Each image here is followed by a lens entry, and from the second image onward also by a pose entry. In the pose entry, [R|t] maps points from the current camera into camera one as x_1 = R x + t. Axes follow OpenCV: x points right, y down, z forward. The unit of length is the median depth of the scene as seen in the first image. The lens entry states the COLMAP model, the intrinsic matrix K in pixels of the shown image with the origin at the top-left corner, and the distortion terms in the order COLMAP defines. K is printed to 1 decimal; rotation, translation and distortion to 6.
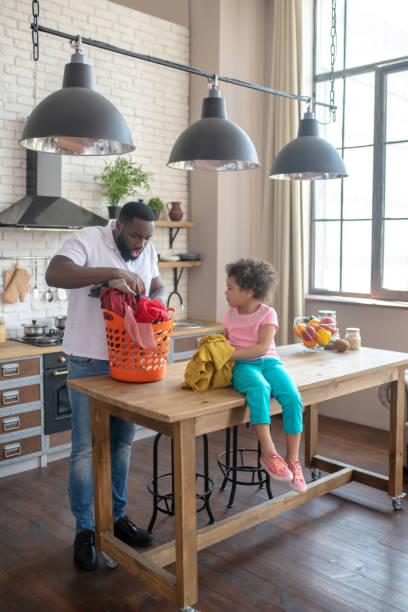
lens RADIAL K [[600.2, 0, 207.6], [0, 600.2, 301.9], [0, 0, 1]] dist [-0.061413, 0.000000]
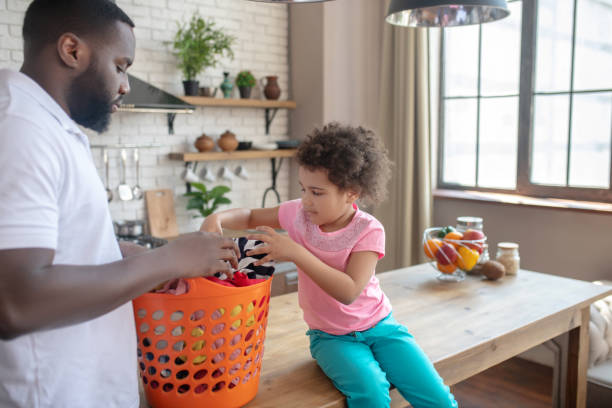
lens RADIAL K [[600.2, 0, 301.4], [0, 600.2, 208.3], [0, 0, 1]] dist [-0.061413, 0.000000]
pose [[0.999052, -0.003843, -0.043366, 0.023516], [0.005071, 0.999589, 0.028228, -0.012683], [0.043240, -0.028421, 0.998660, 0.211050]]
